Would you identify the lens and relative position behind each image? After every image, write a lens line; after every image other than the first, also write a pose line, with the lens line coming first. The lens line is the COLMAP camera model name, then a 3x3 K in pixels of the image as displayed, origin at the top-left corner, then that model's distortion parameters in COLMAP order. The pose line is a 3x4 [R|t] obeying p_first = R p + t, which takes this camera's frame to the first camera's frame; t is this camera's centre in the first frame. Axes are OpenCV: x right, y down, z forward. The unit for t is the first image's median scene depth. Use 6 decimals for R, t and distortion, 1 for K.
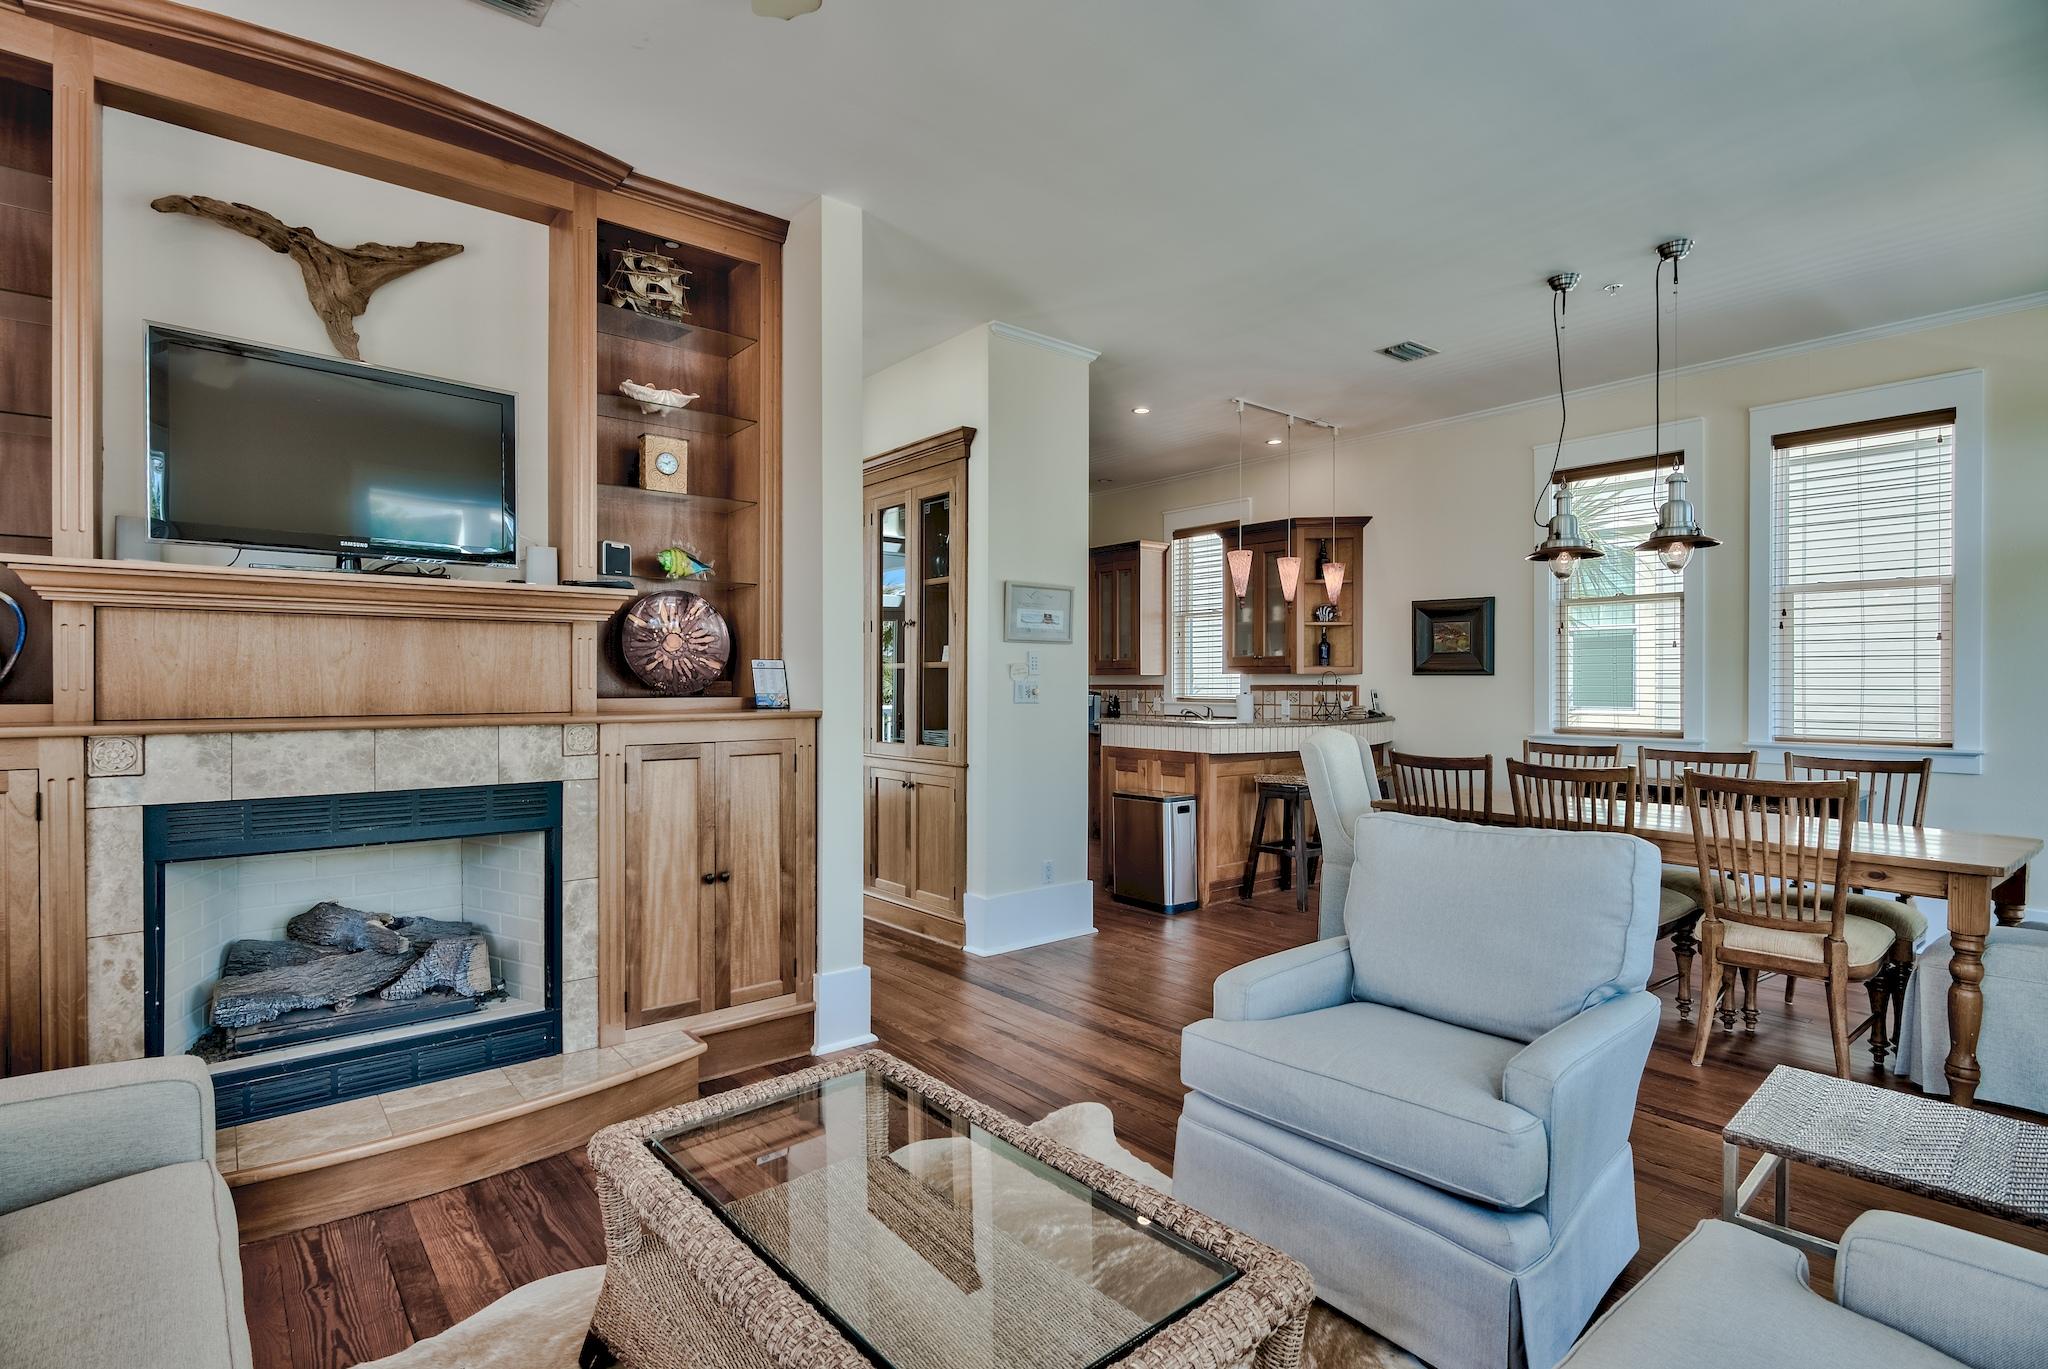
lens RADIAL K [[1001.7, 0, 1005.7], [0, 1001.7, 681.4], [0, 0, 1]] dist [-0.005600, 0.000506]
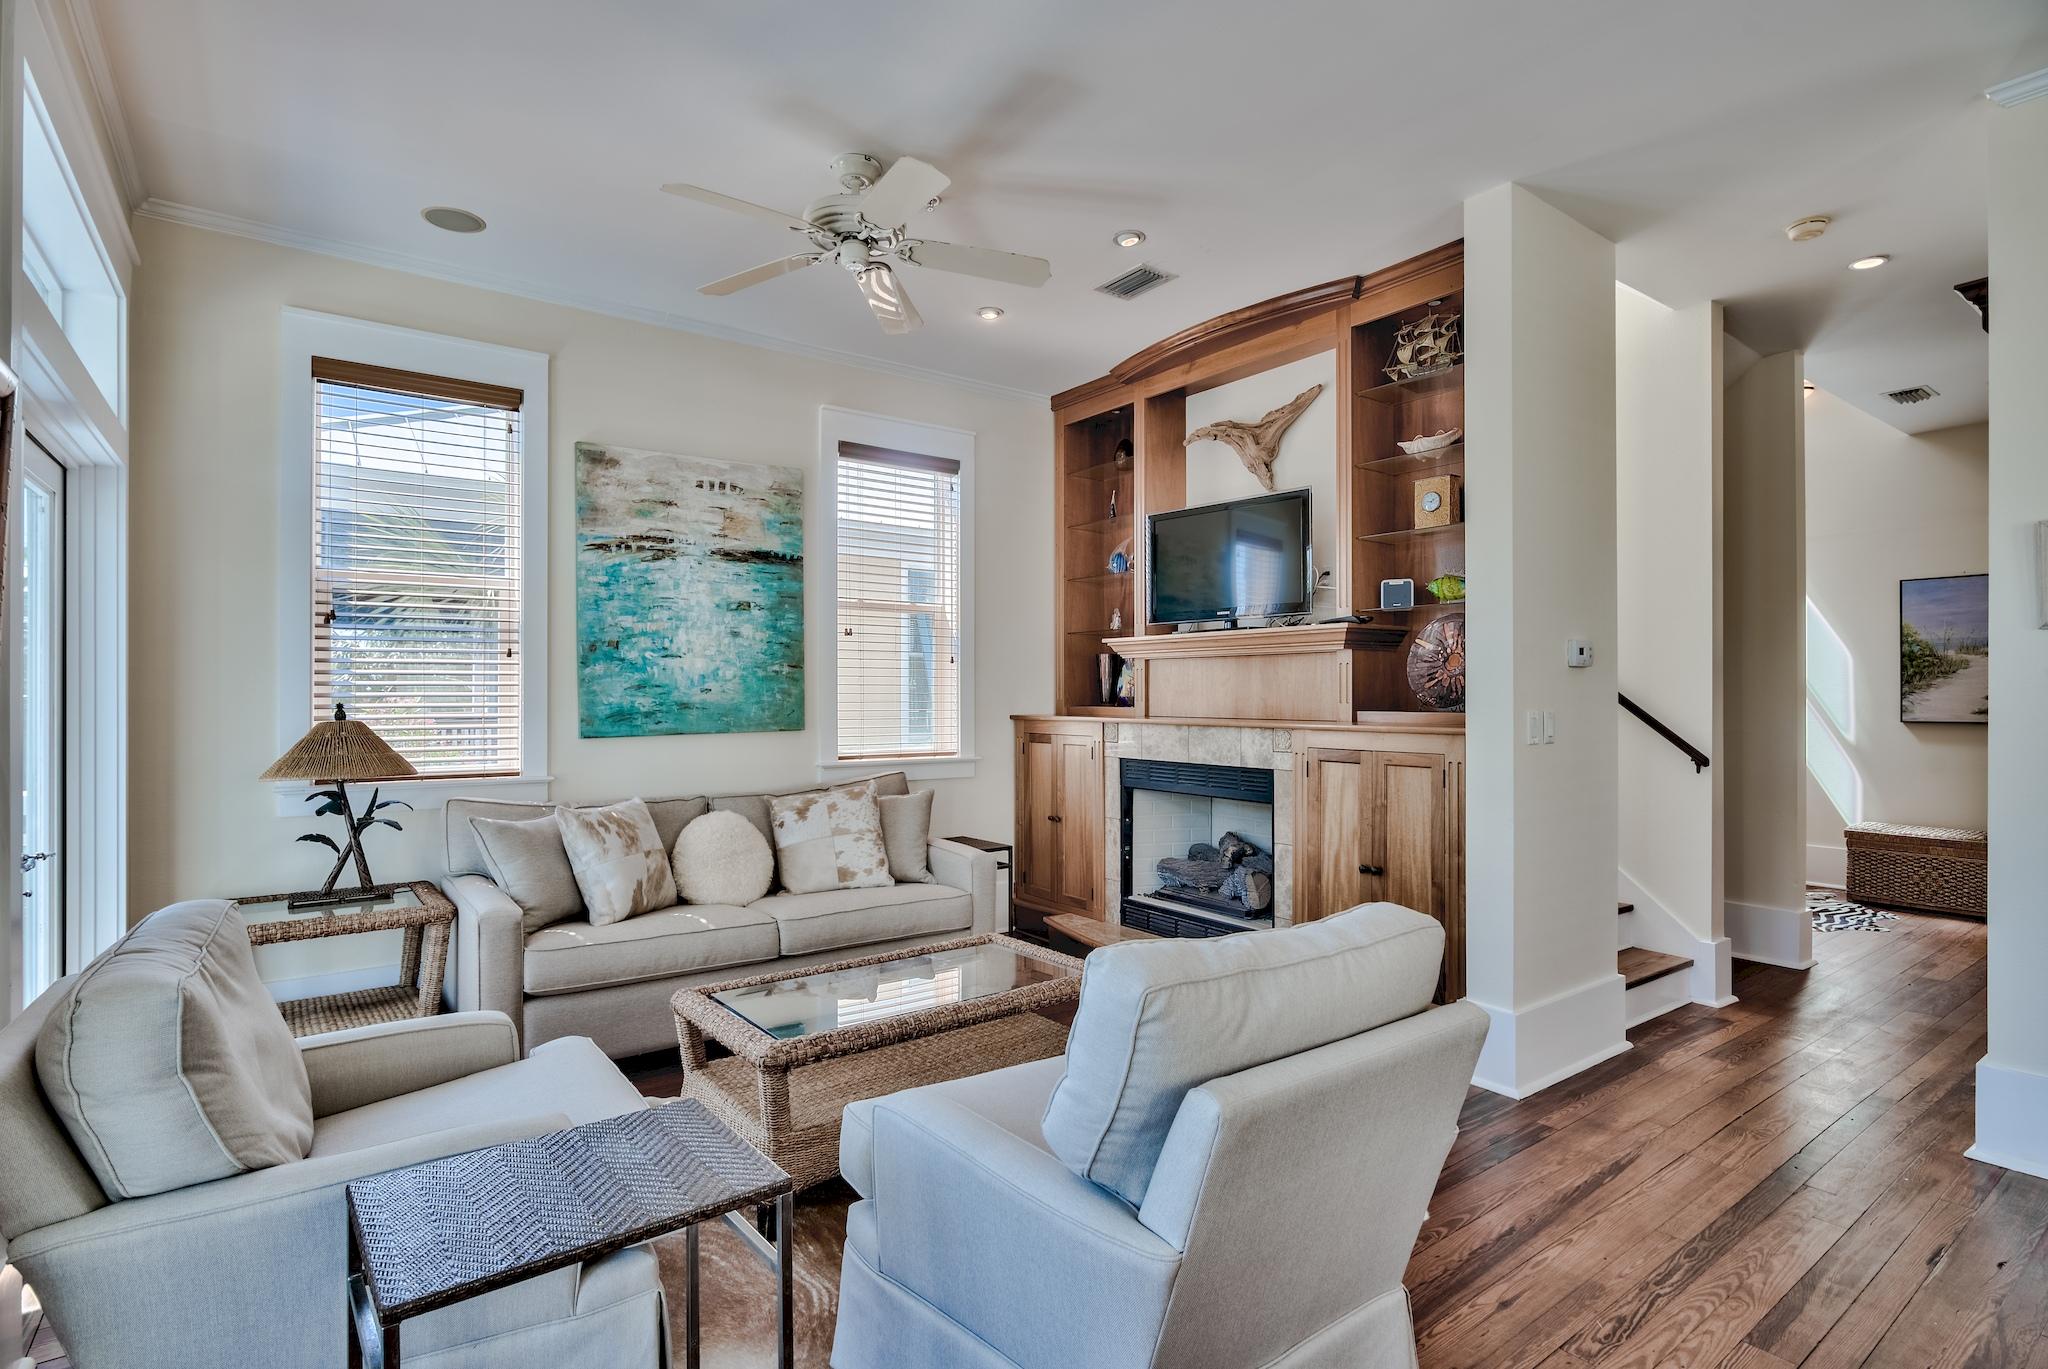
lens RADIAL K [[1001.7, 0, 1066.2], [0, 1001.7, 688.7], [0, 0, 1]] dist [-0.005600, 0.000506]
pose [[-0.031374, -0.006186, -0.999489, 0.545520], [-0.000764, 0.999981, -0.006165, -0.001762], [0.999507, 0.000570, -0.031378, 0.437707]]
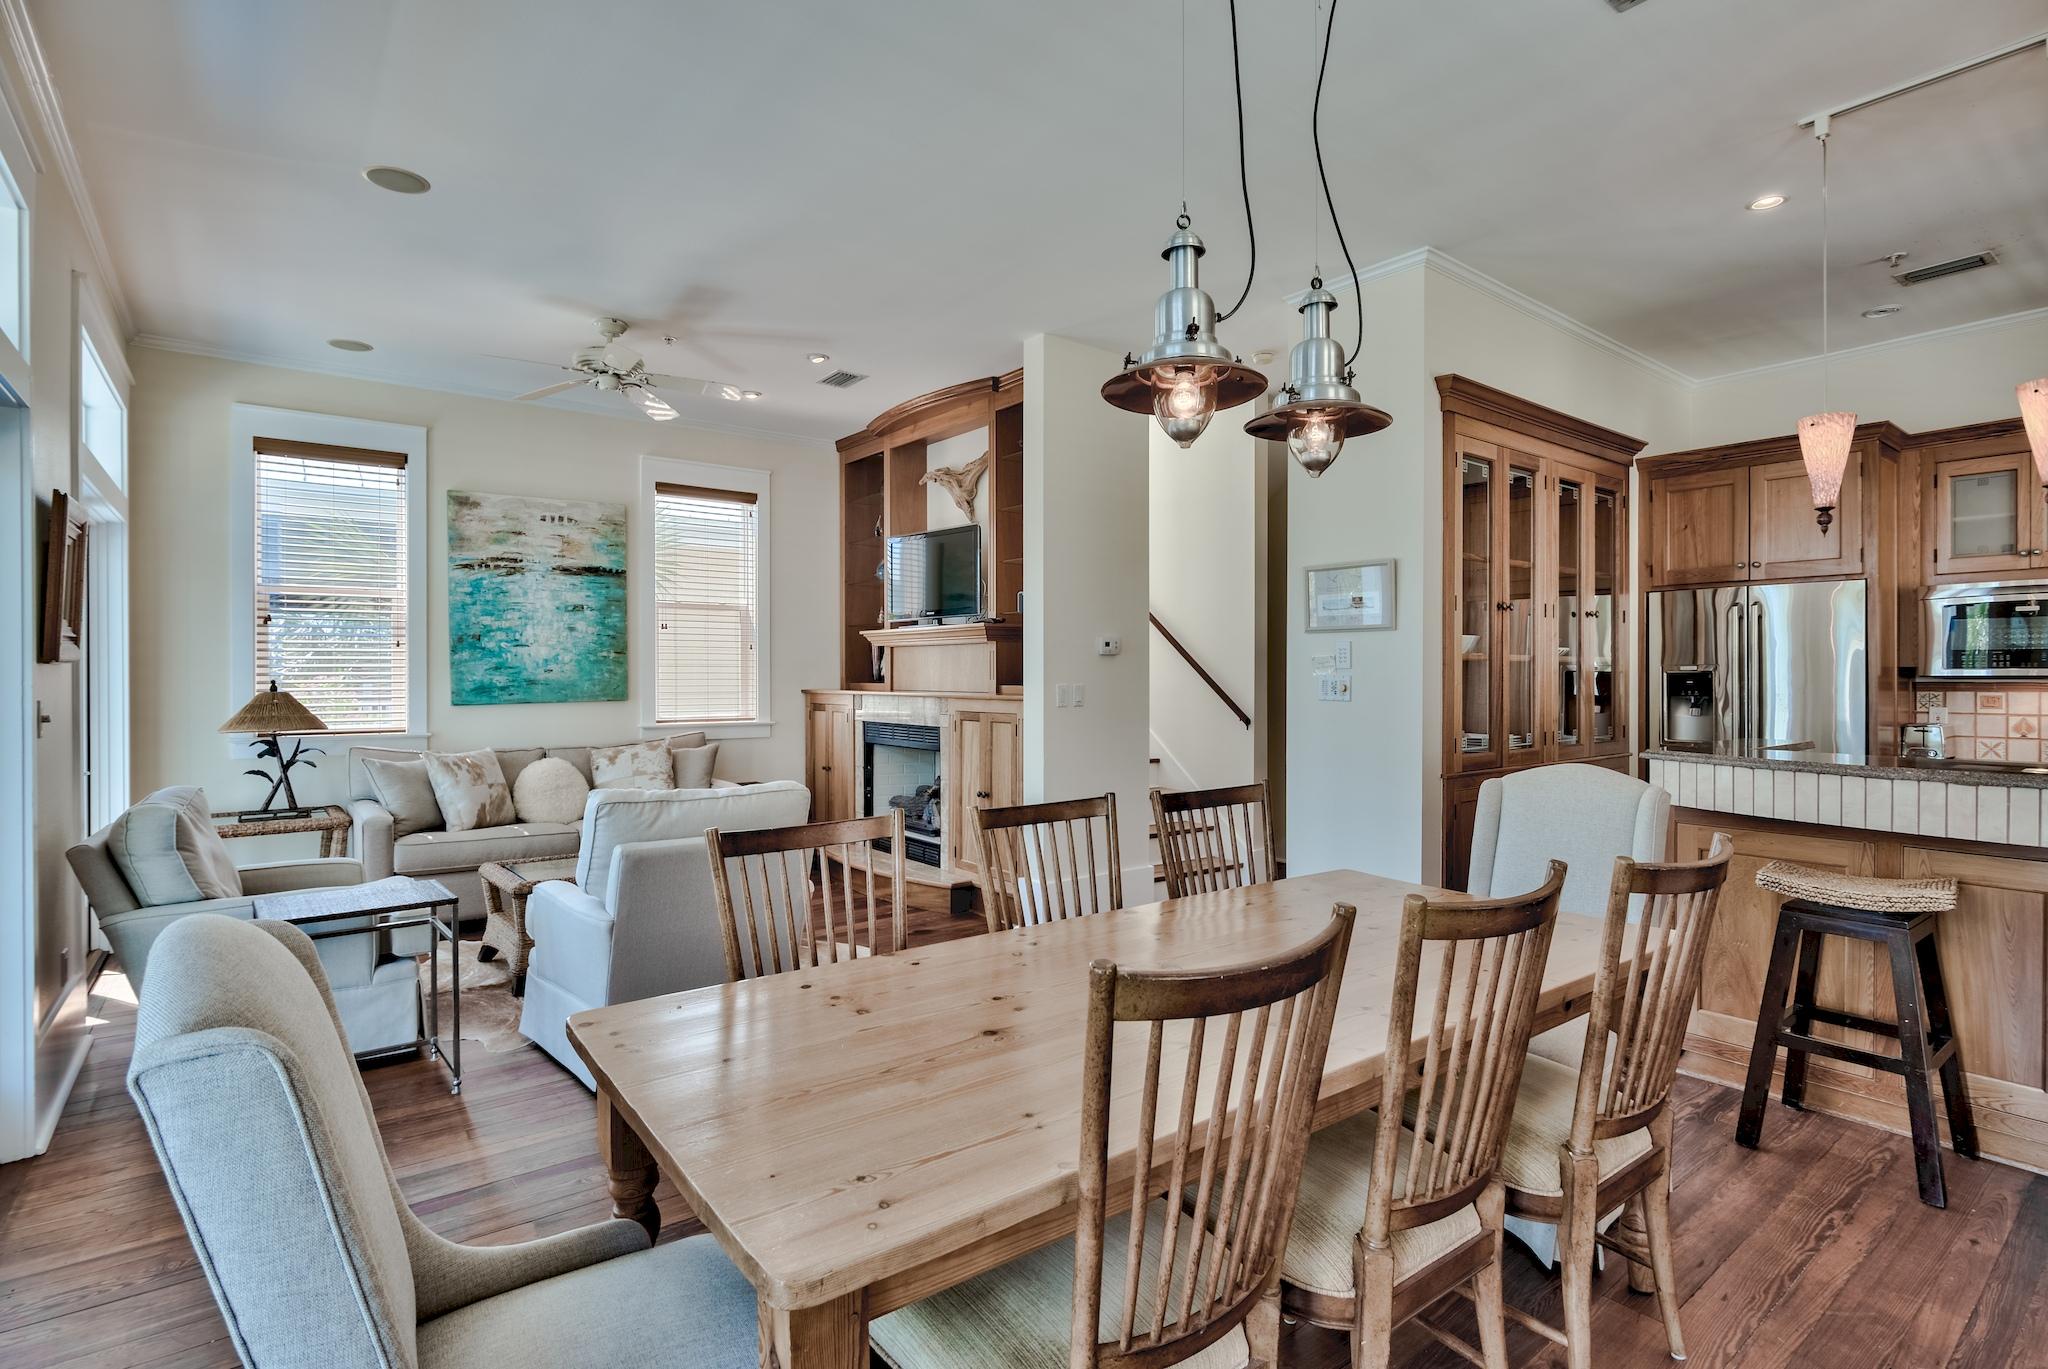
lens RADIAL K [[1001.7, 0, 1033.2], [0, 1001.7, 674.9], [0, 0, 1]] dist [-0.005600, 0.000506]
pose [[-0.031772, 0.000835, -0.999495, 0.854049], [-0.000501, 1.000000, 0.000852, -0.001698], [0.999495, 0.000528, -0.031771, 0.713234]]
